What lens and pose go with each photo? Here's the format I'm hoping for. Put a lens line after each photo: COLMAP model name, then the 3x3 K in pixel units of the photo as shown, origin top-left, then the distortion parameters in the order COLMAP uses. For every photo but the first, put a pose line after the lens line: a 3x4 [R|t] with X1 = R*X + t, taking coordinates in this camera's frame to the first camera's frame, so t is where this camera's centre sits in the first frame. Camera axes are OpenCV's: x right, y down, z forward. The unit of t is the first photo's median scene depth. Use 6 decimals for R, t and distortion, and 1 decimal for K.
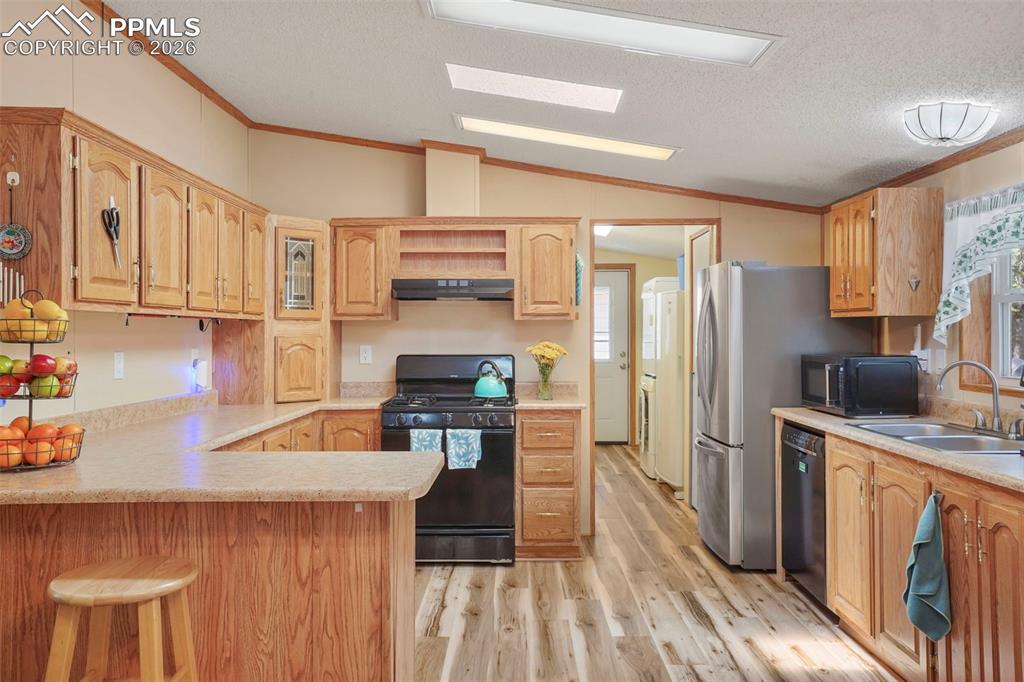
lens RADIAL K [[772.4, 0, 513.1], [0, 772.4, 331.1], [0, 0, 1]] dist [0.000206, 0.052316]
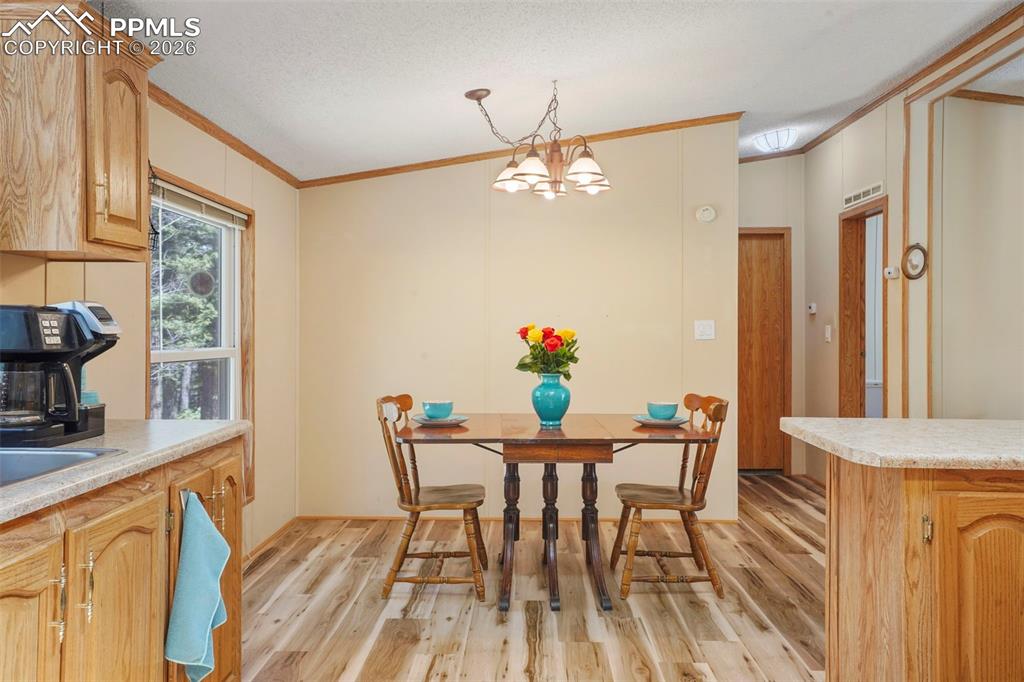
lens RADIAL K [[772.4, 0, 513.1], [0, 772.4, 331.1], [0, 0, 1]] dist [0.000206, 0.052316]
pose [[-0.999810, -0.005668, 0.018642, 0.130216], [-0.005718, 0.999980, -0.002616, 0.032108], [-0.018627, -0.002722, -0.999823, 1.045294]]
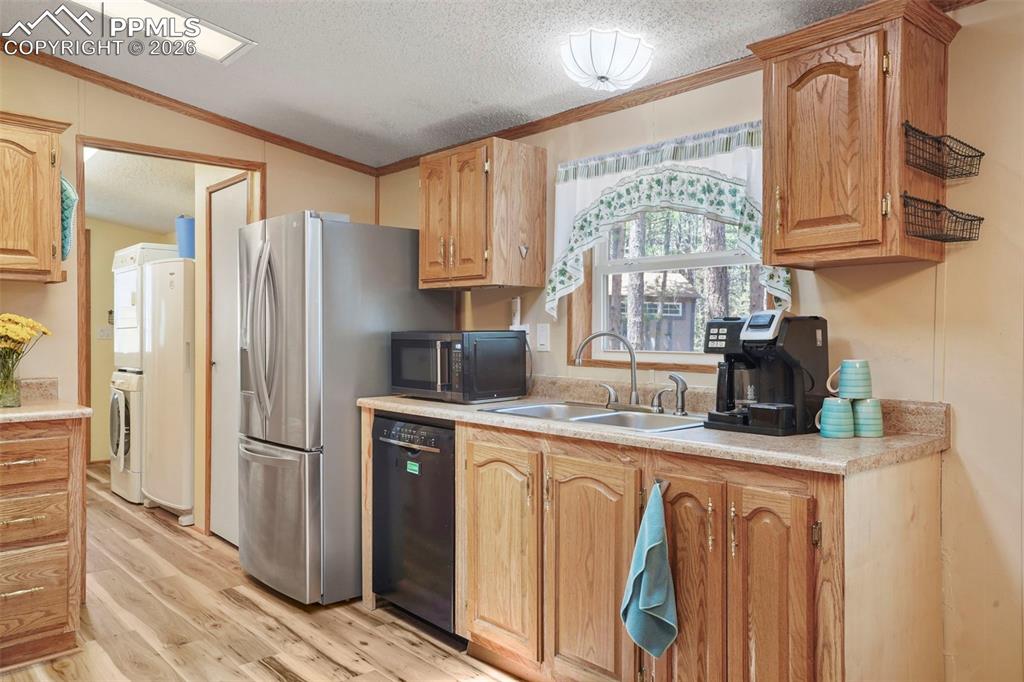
lens RADIAL K [[754.4, 0, 509.6], [0, 754.4, 342.3], [0, 0, 1]] dist [-0.006926, 0.050175]
pose [[0.747252, -0.005167, 0.664520, -0.067926], [-0.004506, 0.999907, 0.012842, 0.029756], [-0.664525, -0.012590, 0.747160, 0.303476]]
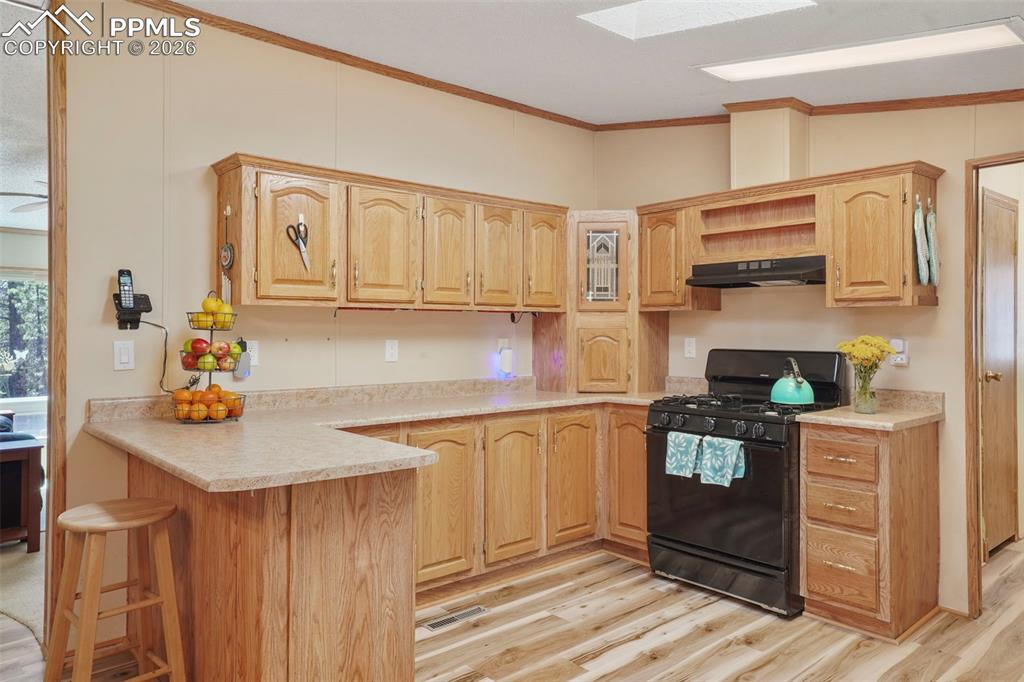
lens RADIAL K [[711.1, 0, 514.5], [0, 711.1, 324.8], [0, 0, 1]] dist [-0.006891, 0.036557]
pose [[0.667350, -0.002033, -0.744742, 0.364583], [0.000592, 0.999997, -0.002200, 0.005051], [0.744744, 0.001027, 0.667349, 0.317273]]
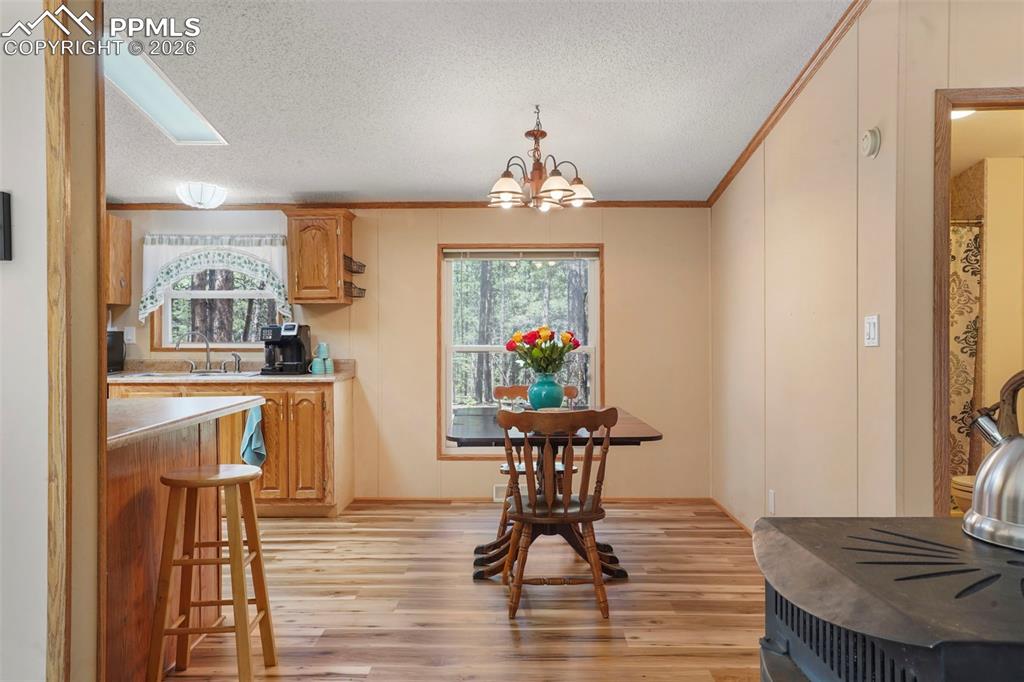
lens RADIAL K [[772.4, 0, 513.1], [0, 772.4, 331.1], [0, 0, 1]] dist [0.000206, 0.052316]
pose [[-0.012017, 0.001736, 0.999926, -0.844886], [-0.000184, 0.999998, -0.001738, 0.029637], [-0.999928, -0.000205, -0.012017, 0.228145]]
